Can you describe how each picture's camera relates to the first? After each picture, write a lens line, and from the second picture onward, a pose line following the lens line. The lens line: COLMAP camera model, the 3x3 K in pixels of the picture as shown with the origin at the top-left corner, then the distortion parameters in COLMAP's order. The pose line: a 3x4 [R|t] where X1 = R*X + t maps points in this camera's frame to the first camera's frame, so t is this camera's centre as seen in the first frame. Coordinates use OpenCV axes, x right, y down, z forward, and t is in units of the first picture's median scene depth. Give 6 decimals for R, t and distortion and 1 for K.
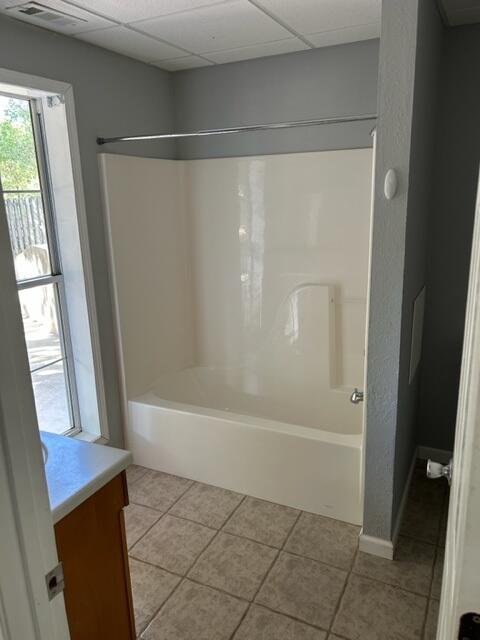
lens RADIAL K [[481.9, 0, 241.9], [0, 481.9, 318.6], [0, 0, 1]] dist [0.041486, -0.016282]
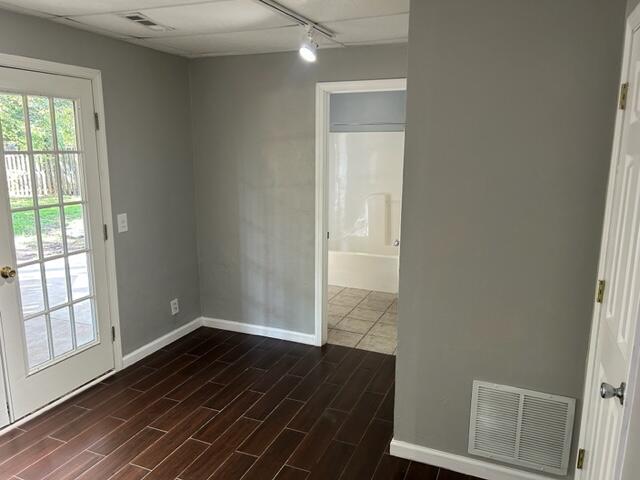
lens RADIAL K [[481.9, 0, 319.9], [0, 481.9, 242.9], [0, 0, 1]] dist [0.041486, -0.016282]
pose [[0.998119, 0.022363, 0.057091, -0.214477], [-0.018609, 0.997682, -0.065462, 0.277848], [-0.058422, 0.064277, 0.996221, -1.048172]]
